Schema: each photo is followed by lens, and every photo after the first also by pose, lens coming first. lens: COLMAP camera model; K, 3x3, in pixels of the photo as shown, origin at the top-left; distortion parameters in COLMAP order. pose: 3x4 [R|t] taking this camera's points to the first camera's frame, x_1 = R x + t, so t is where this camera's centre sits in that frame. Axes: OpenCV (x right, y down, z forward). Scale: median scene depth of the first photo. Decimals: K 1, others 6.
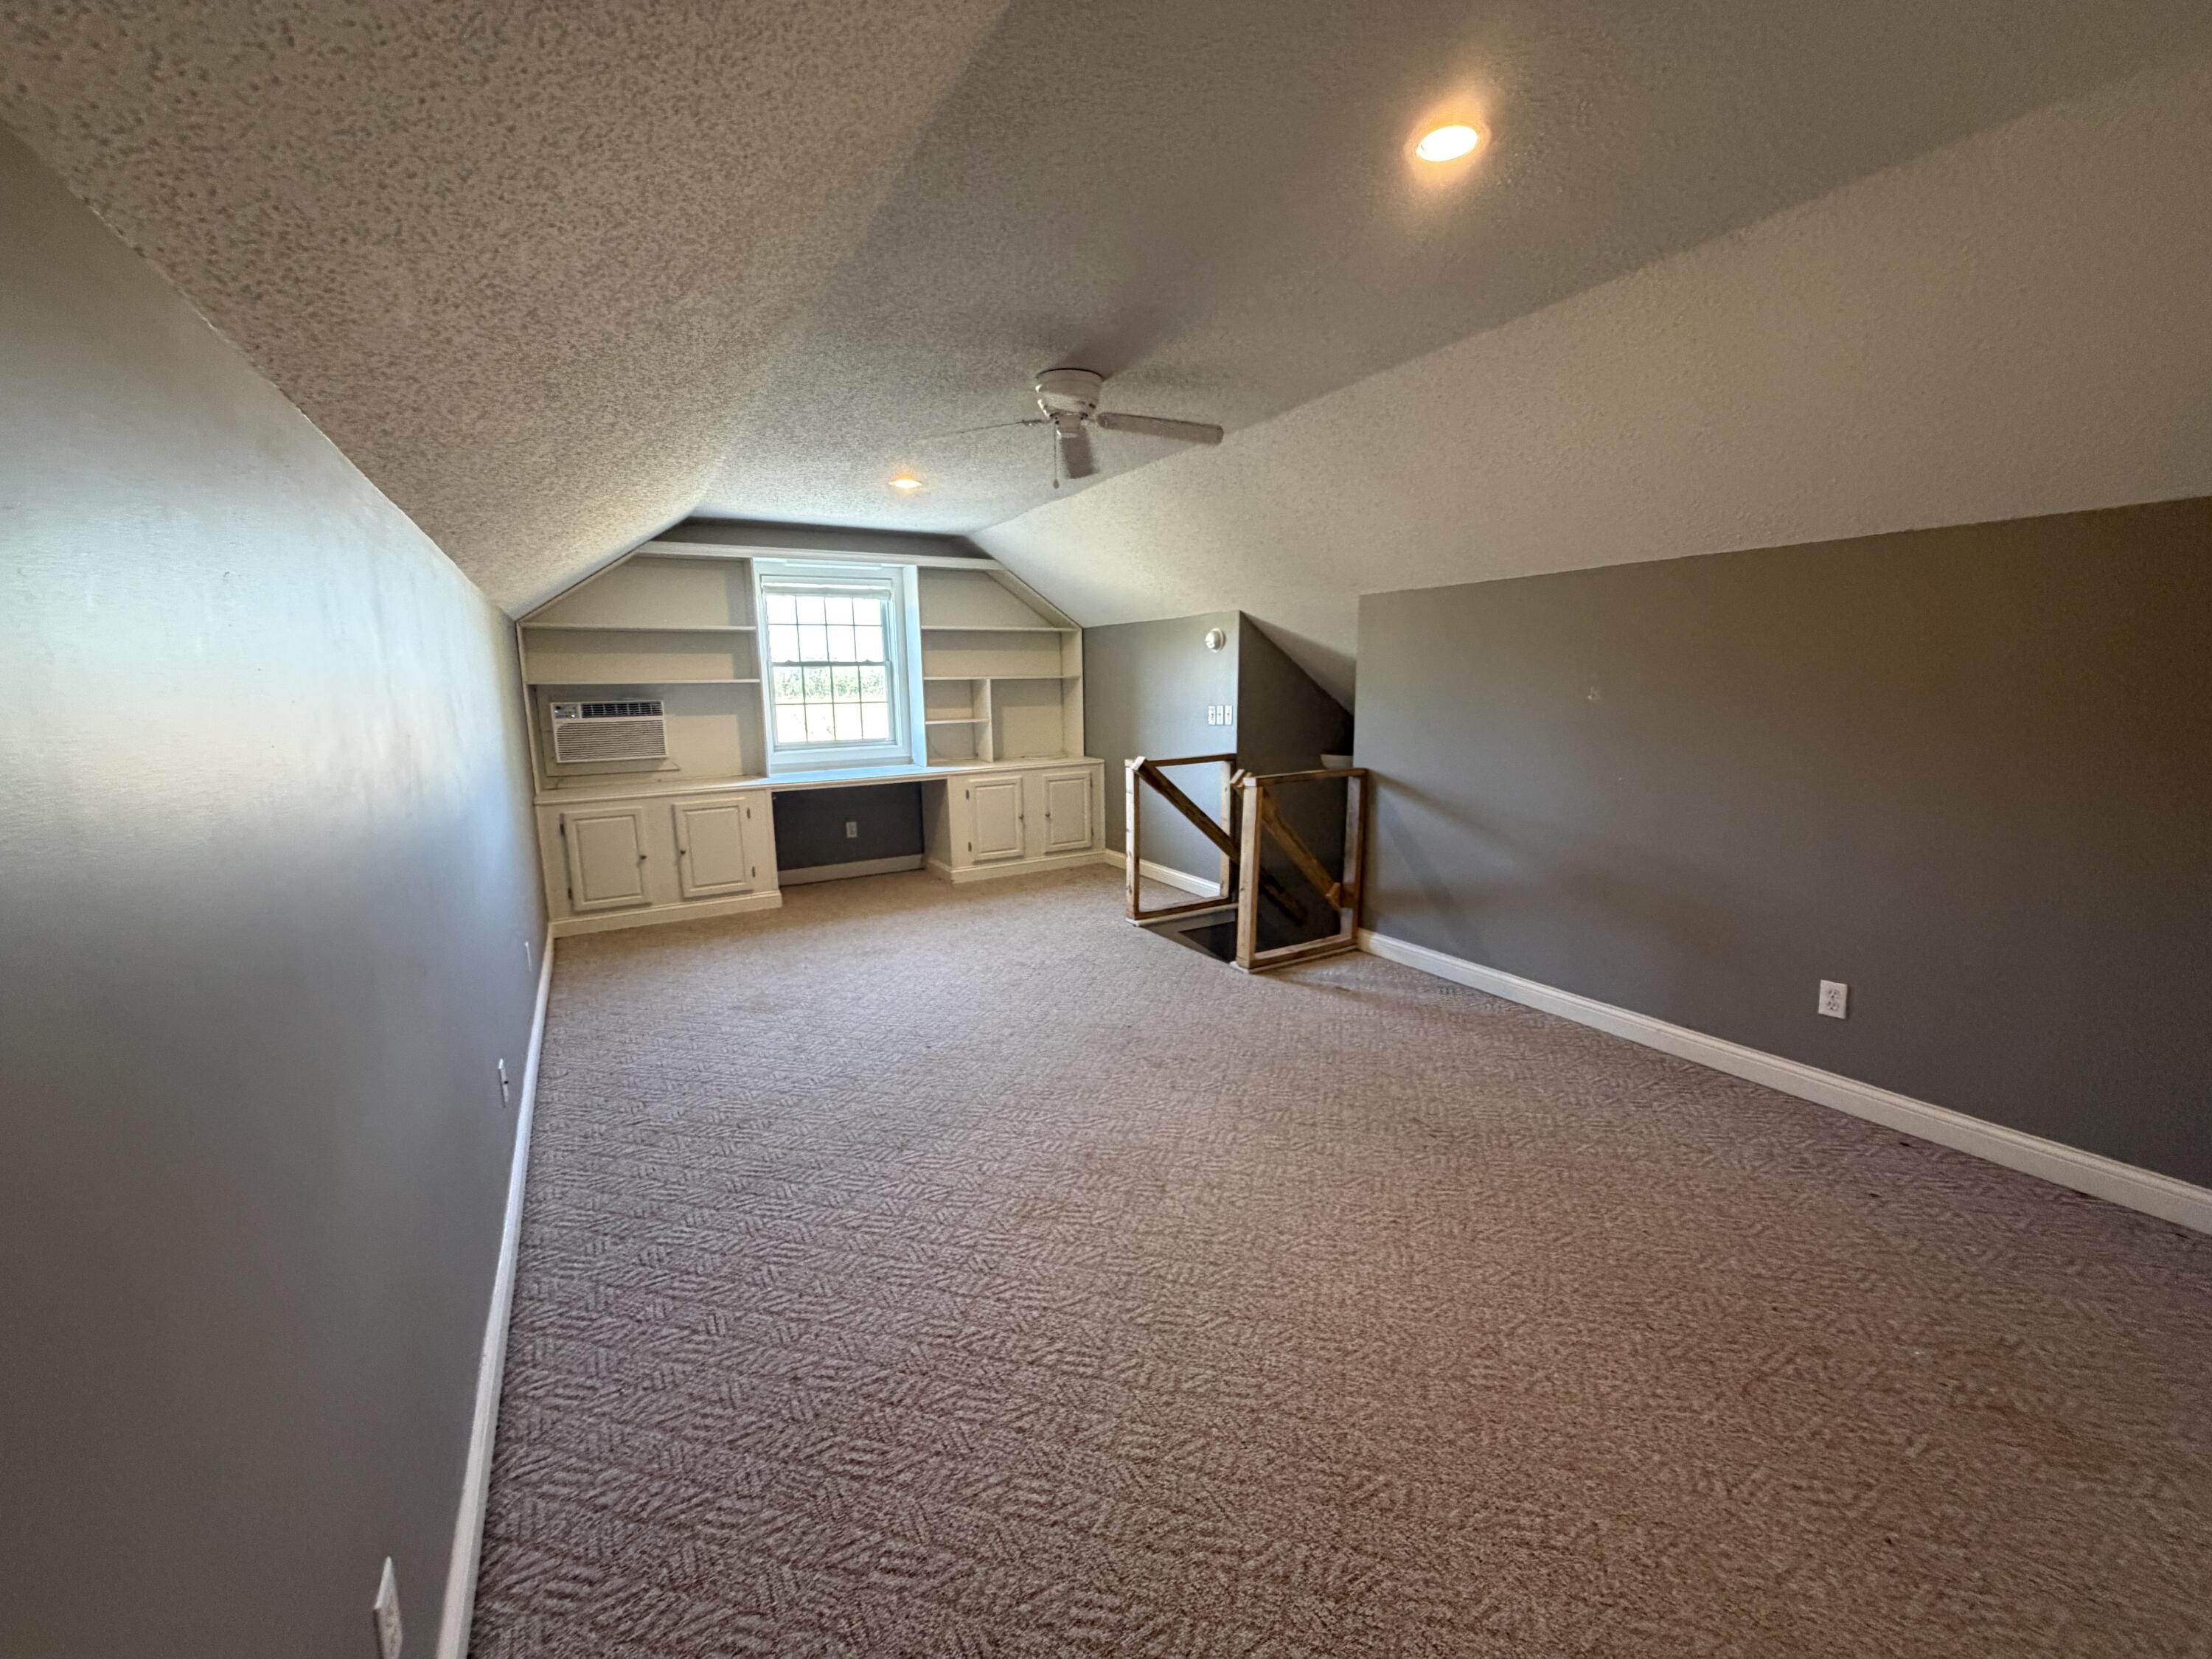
lens RADIAL K [[880.8, 0, 1102.7], [0, 880.8, 830.9], [0, 0, 1]] dist [0.002796, -0.003049]
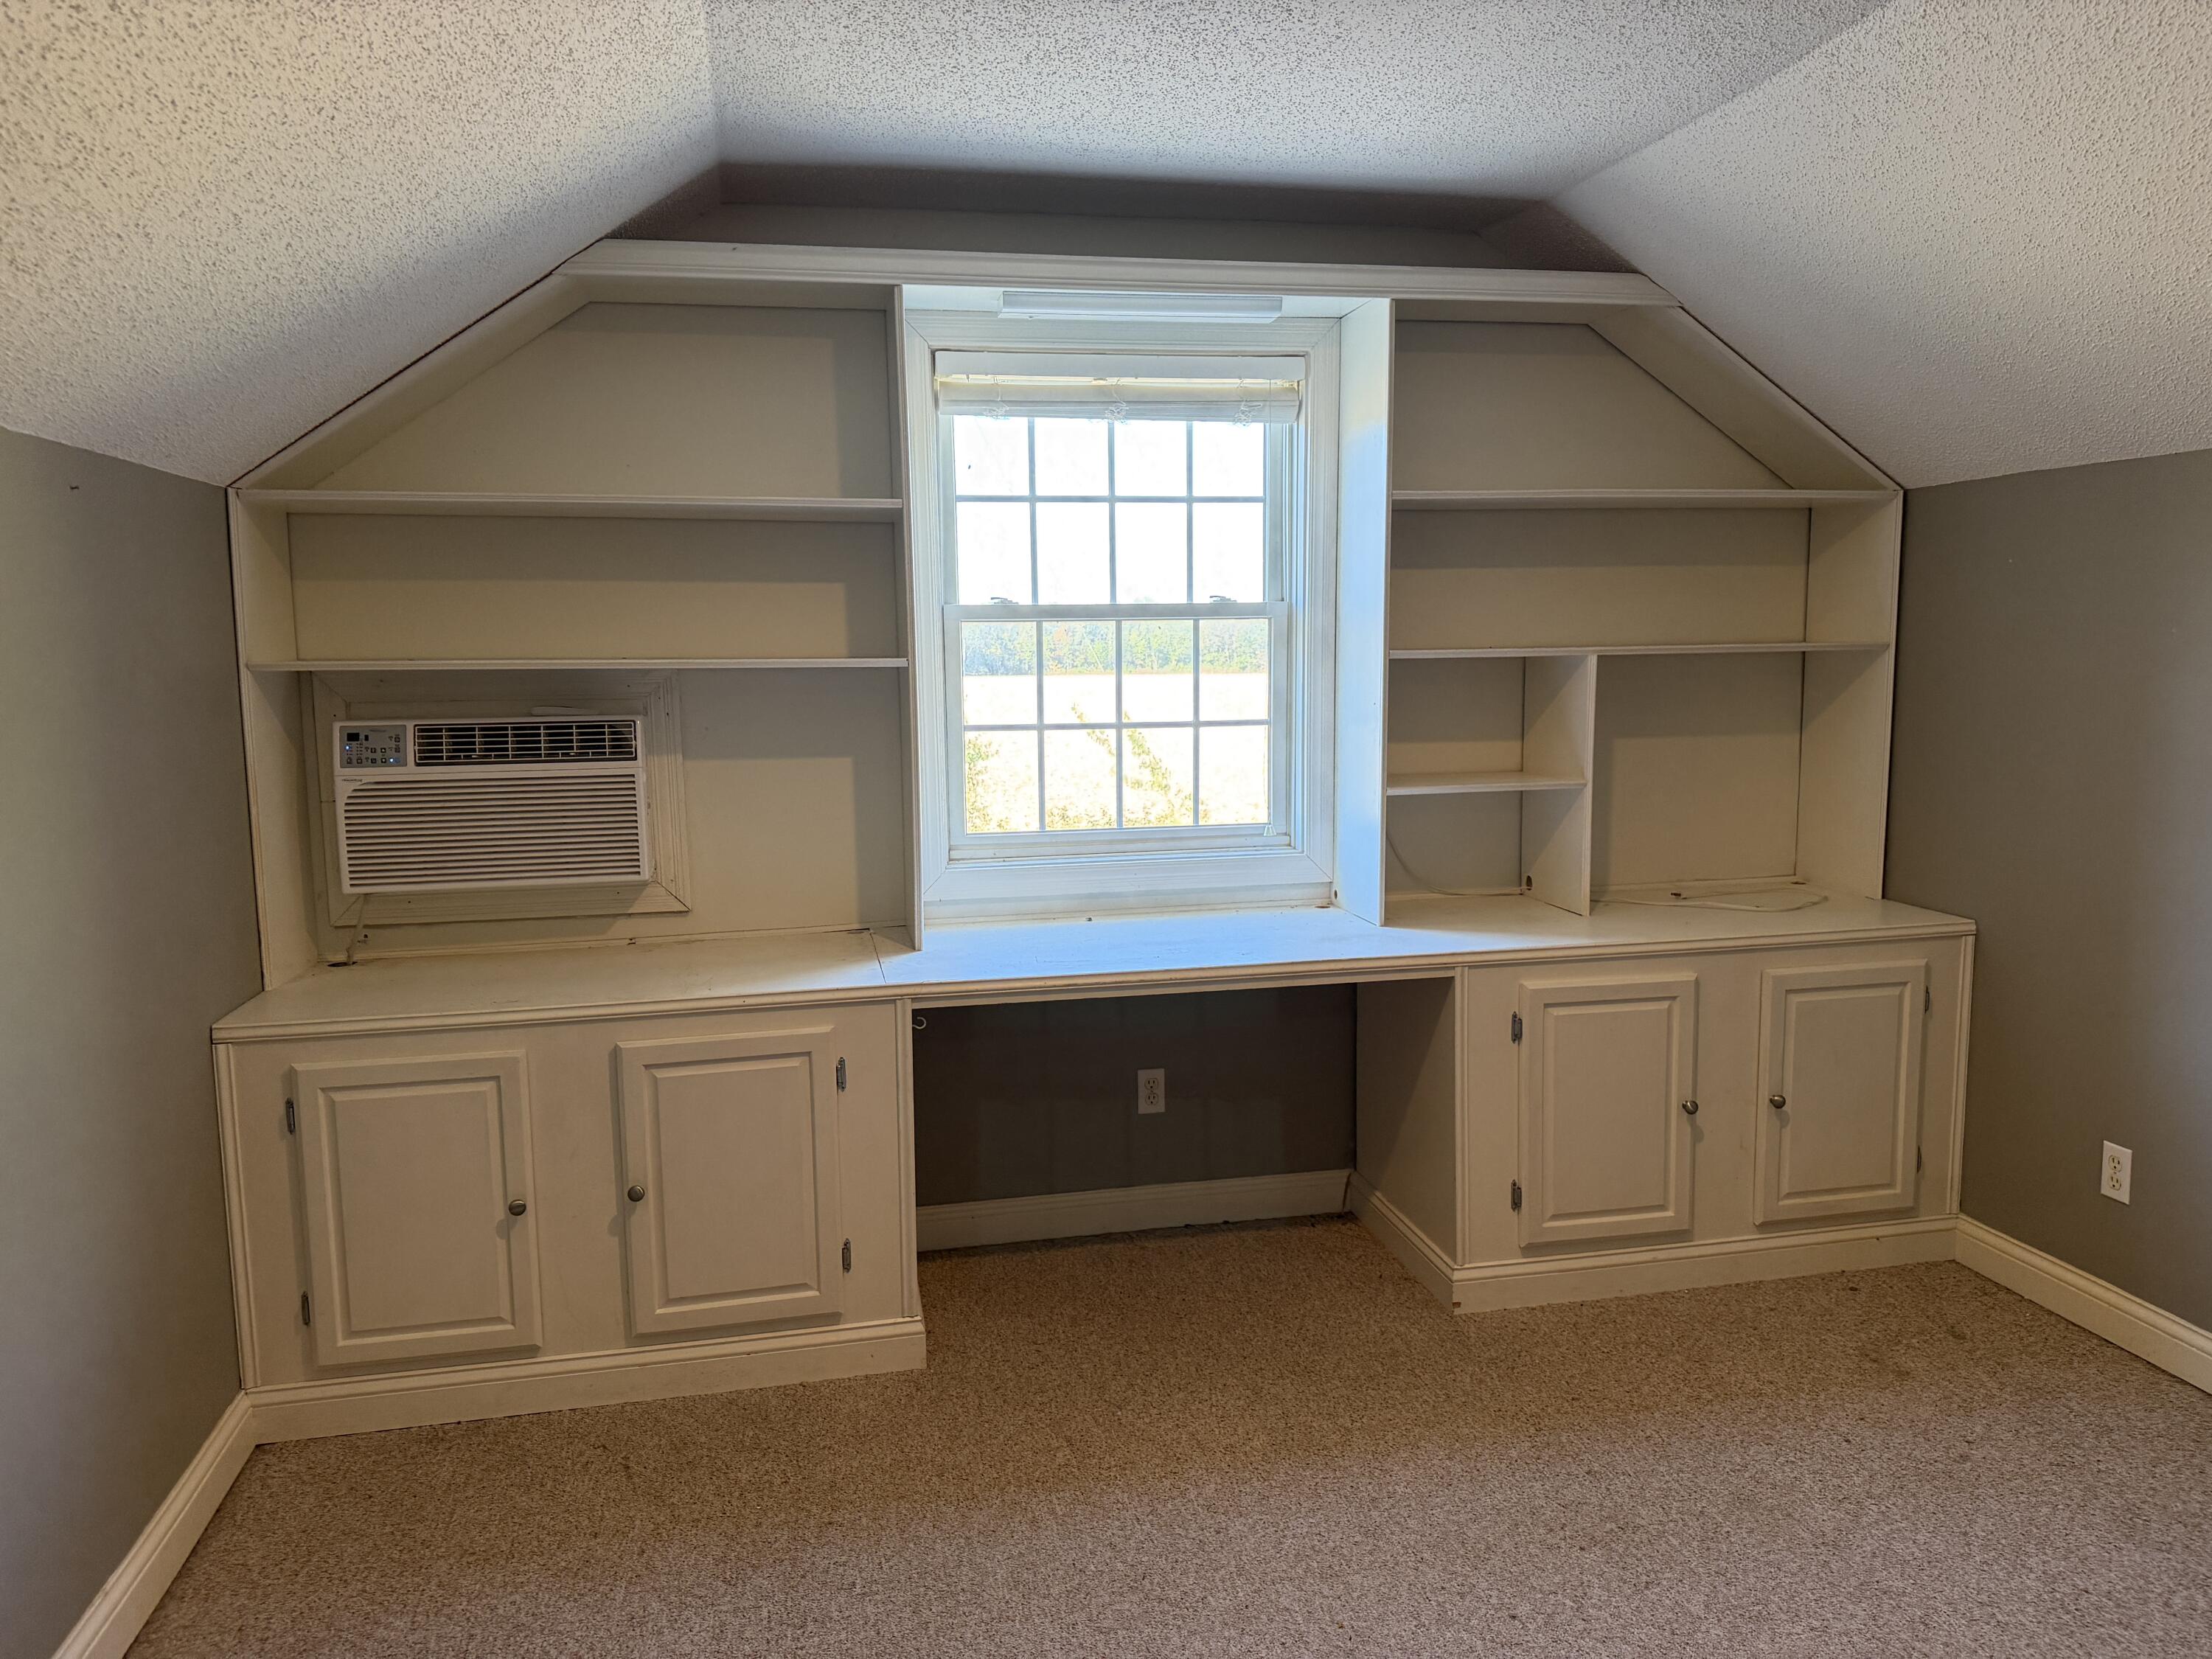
lens RADIAL K [[1534.1, 0, 1106.0], [0, 1534.1, 829.5], [0, 0, 1]] dist [0.068167, -0.000457]
pose [[0.950066, 0.039382, -0.309554, -0.127363], [-0.054629, 0.997675, -0.040736, -0.081946], [0.307230, 0.055613, 0.950009, 0.444944]]
